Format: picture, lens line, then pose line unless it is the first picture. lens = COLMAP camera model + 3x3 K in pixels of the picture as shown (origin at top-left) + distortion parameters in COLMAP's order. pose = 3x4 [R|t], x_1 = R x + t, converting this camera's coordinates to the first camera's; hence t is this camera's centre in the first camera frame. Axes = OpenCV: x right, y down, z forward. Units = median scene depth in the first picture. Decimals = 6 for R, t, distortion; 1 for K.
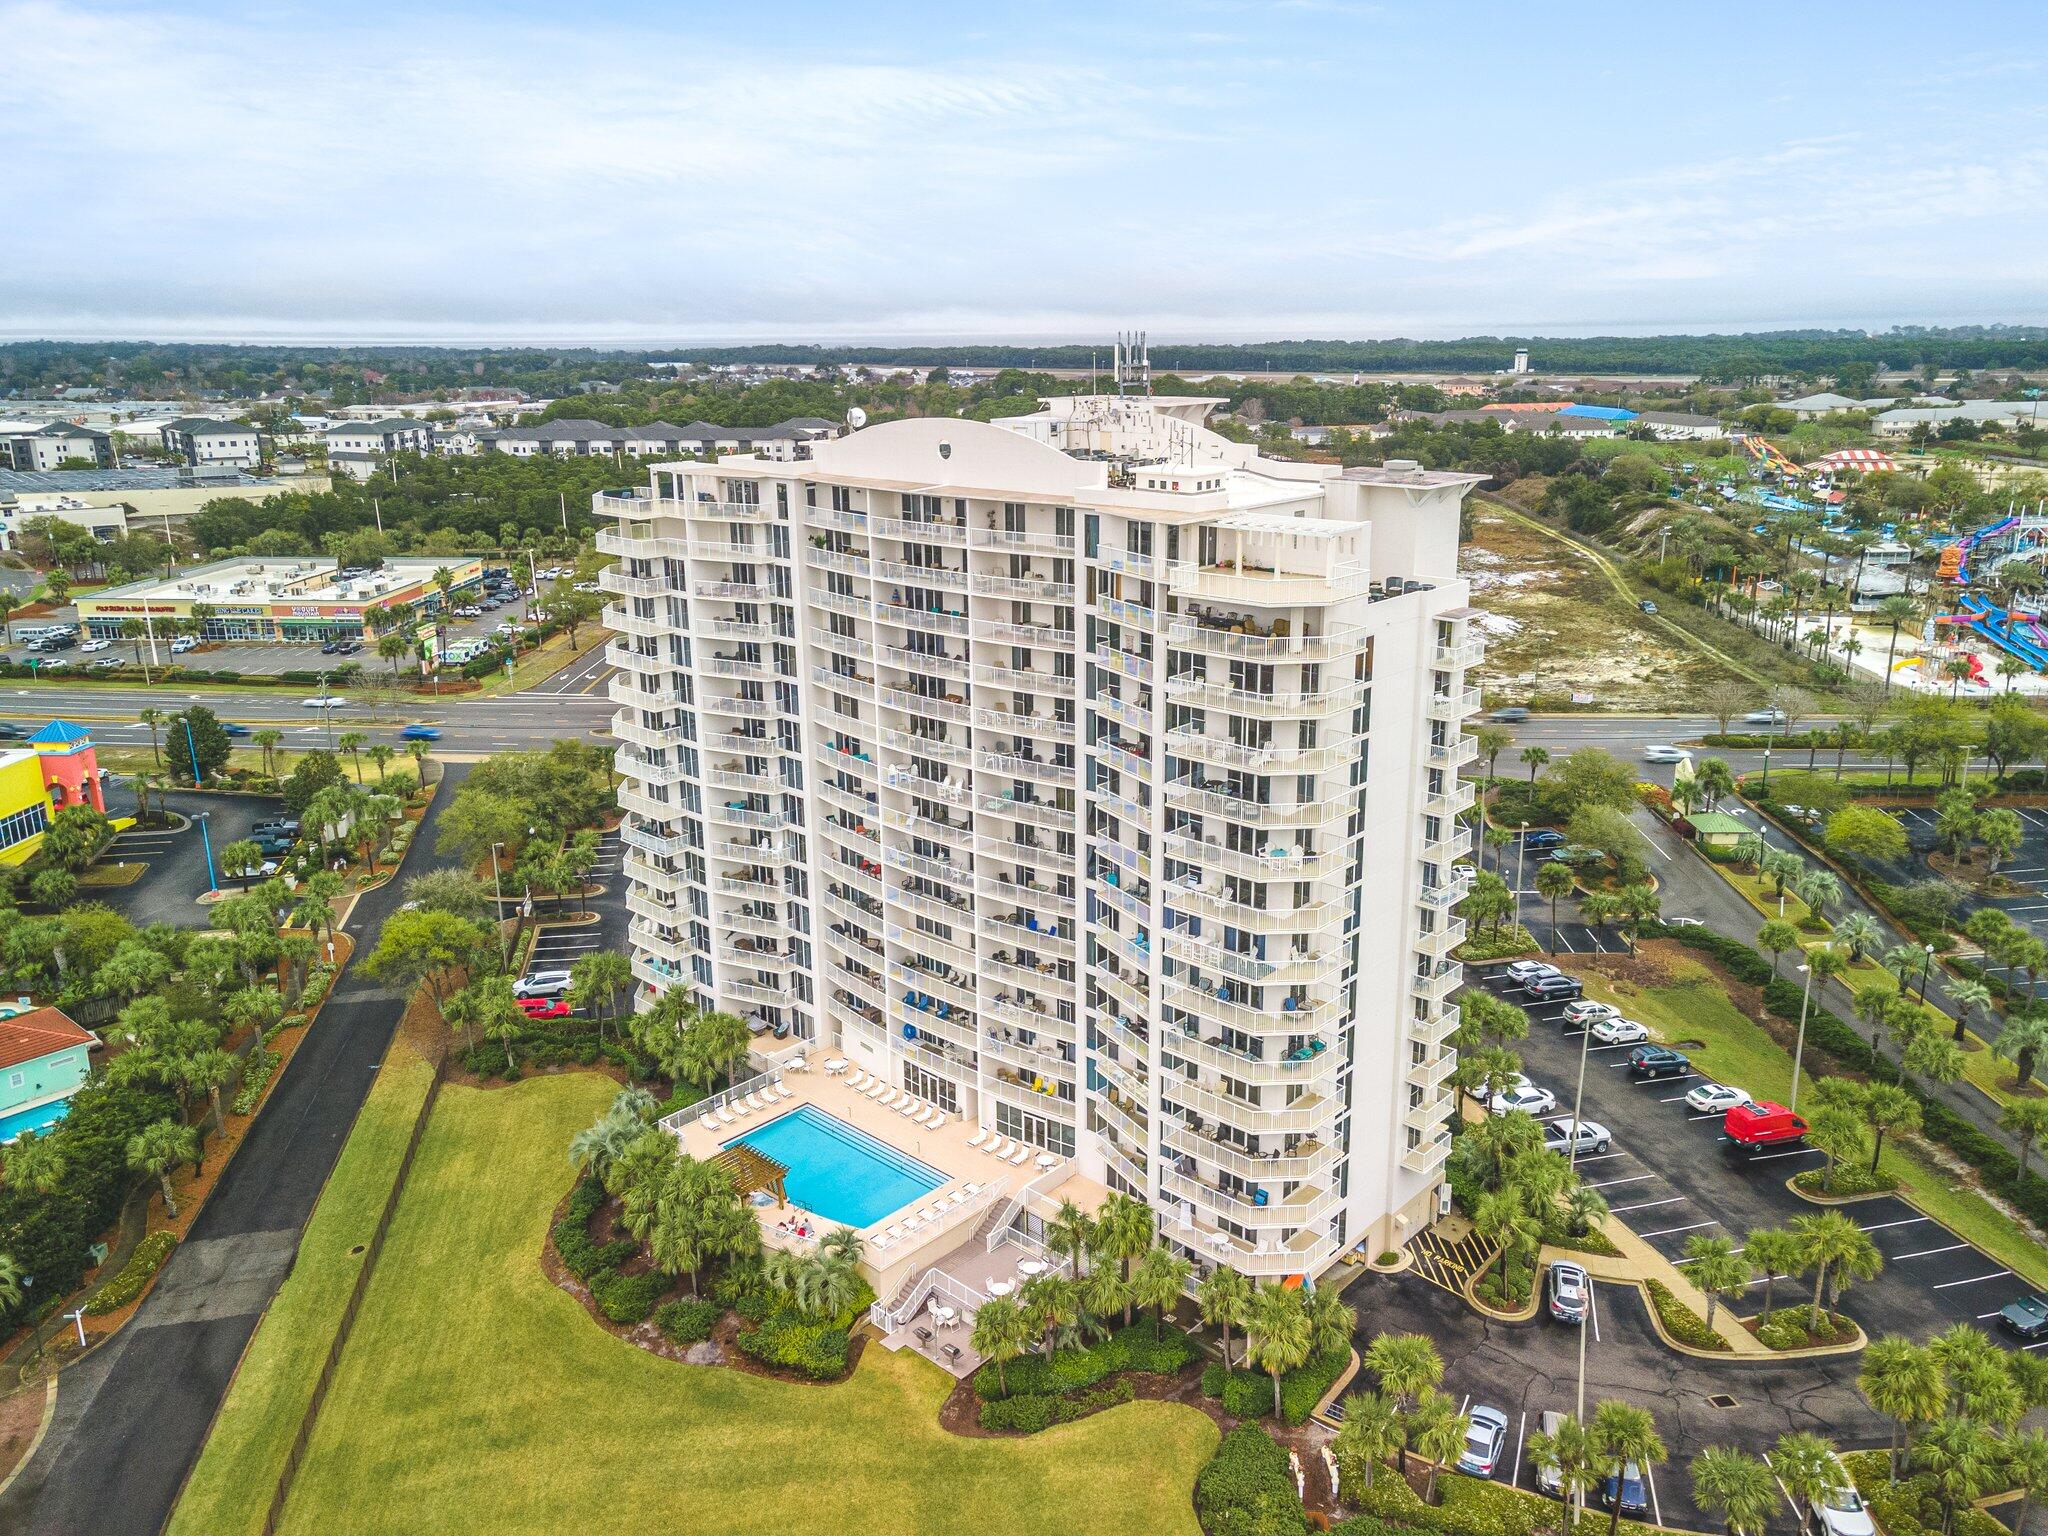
lens RADIAL K [[1487.2, 0, 1024.0], [0, 1487.2, 768.0], [0, 0, 1]] dist [-0.026640, 0.149645]
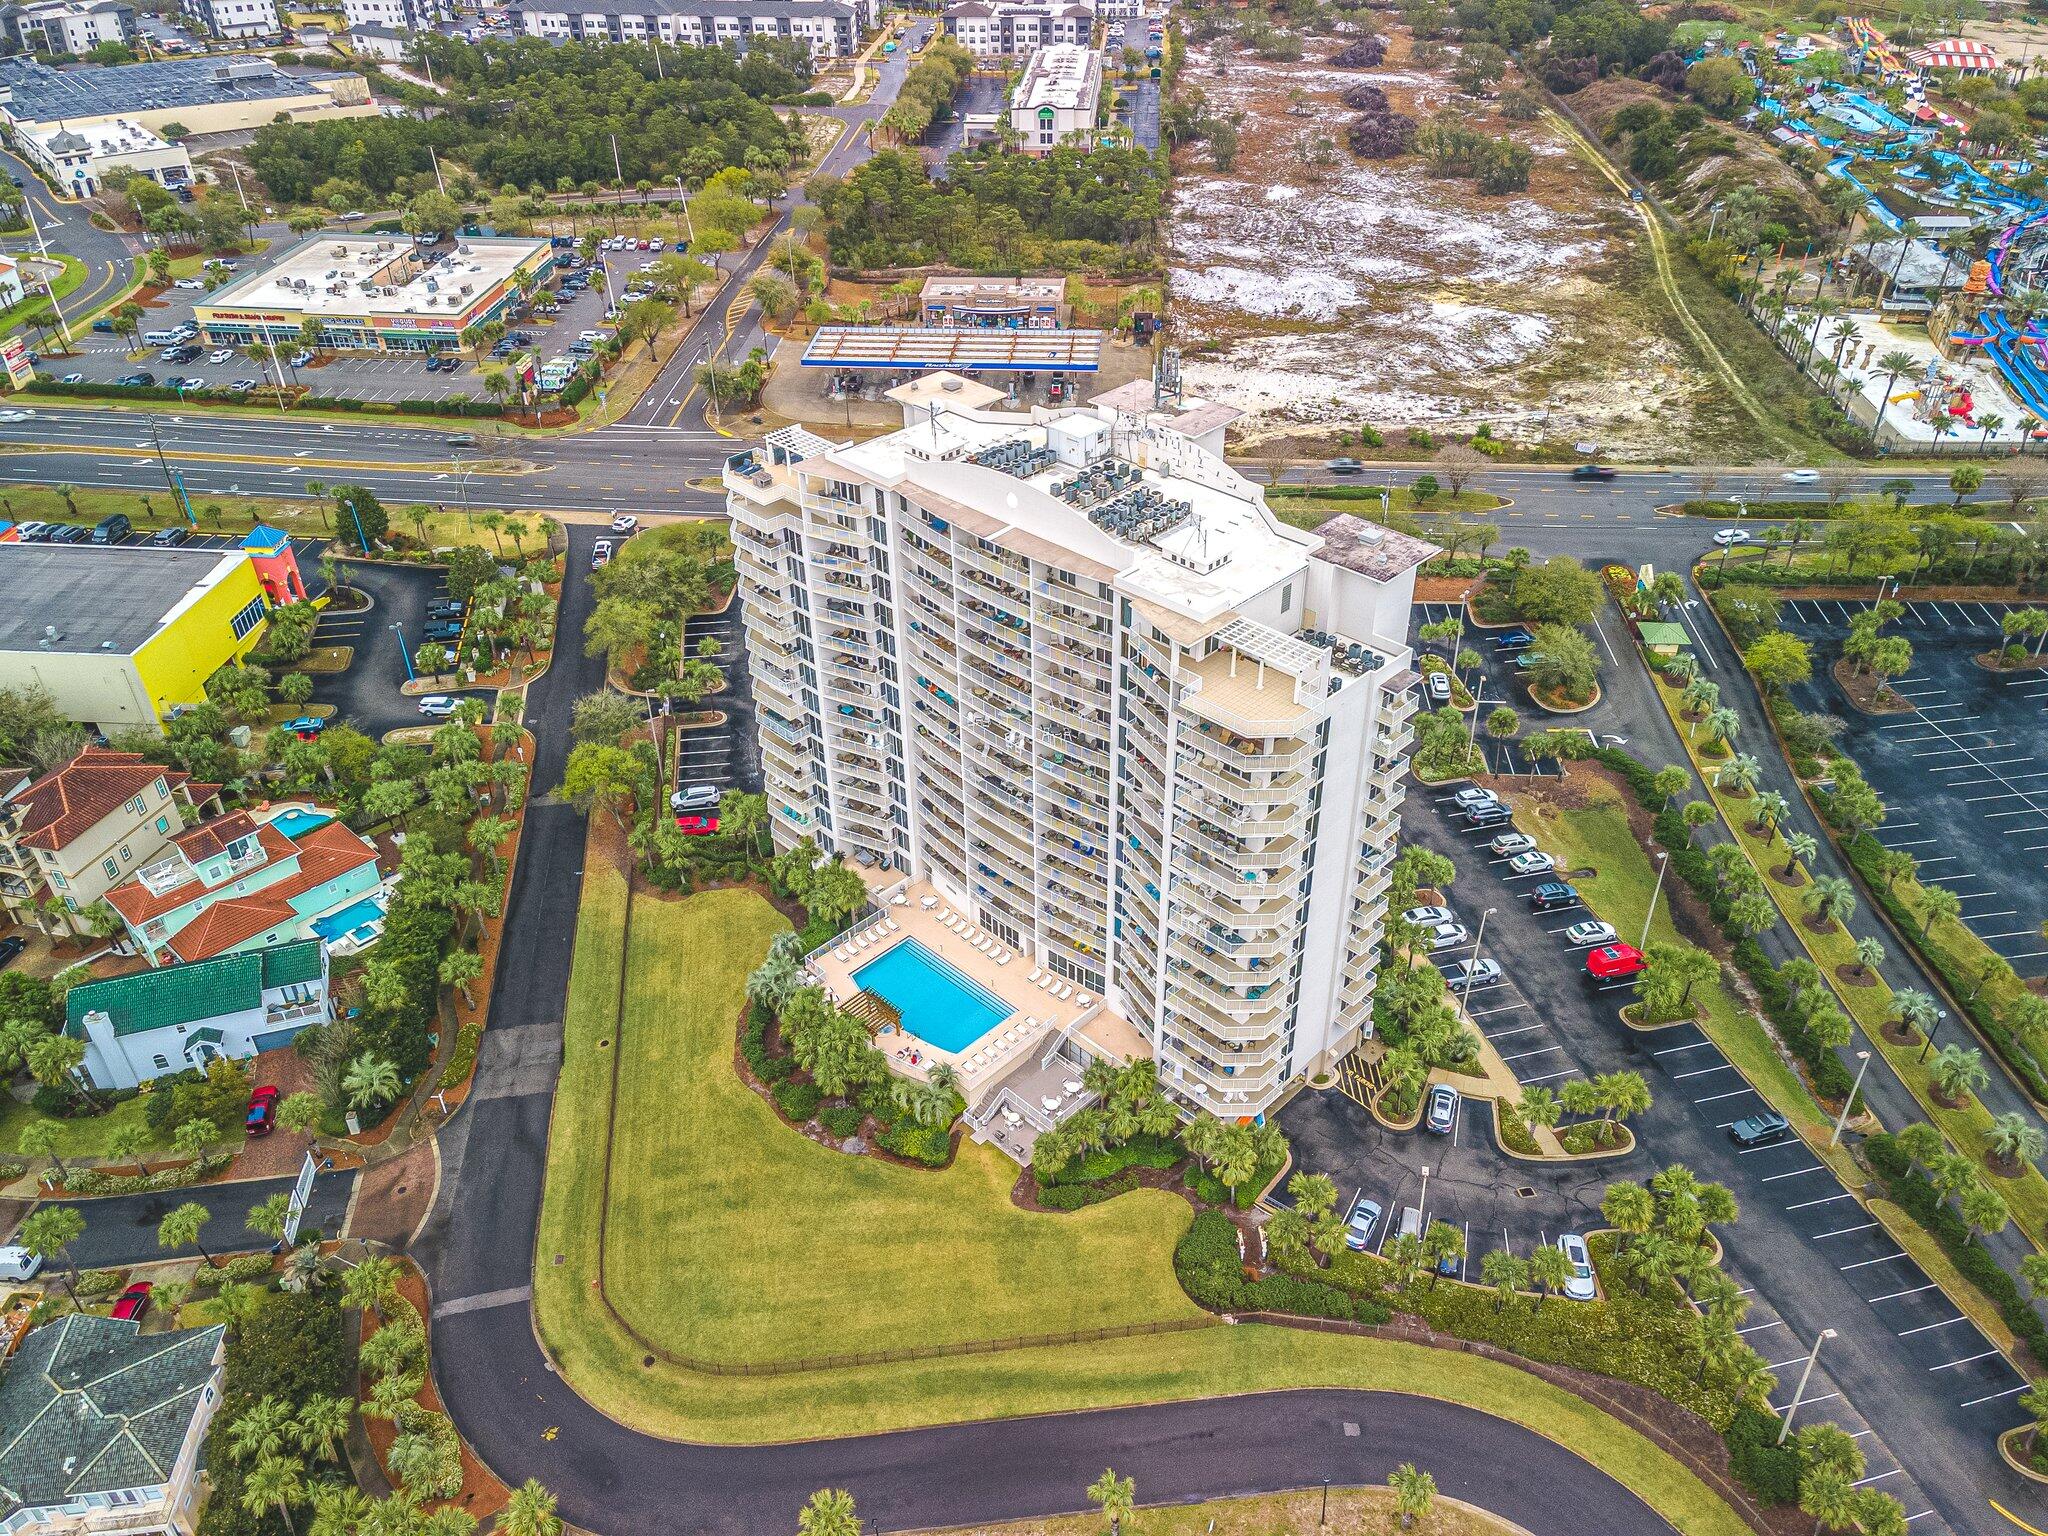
lens RADIAL K [[1511.5, 0, 1016.9], [0, 1511.5, 721.6], [0, 0, 1]] dist [0.002252, 0.086179]
pose [[0.999421, 0.012207, -0.031773, -0.005981], [-0.001334, 0.946813, 0.321781, -0.417579], [0.034011, -0.321552, 0.946281, -0.251960]]
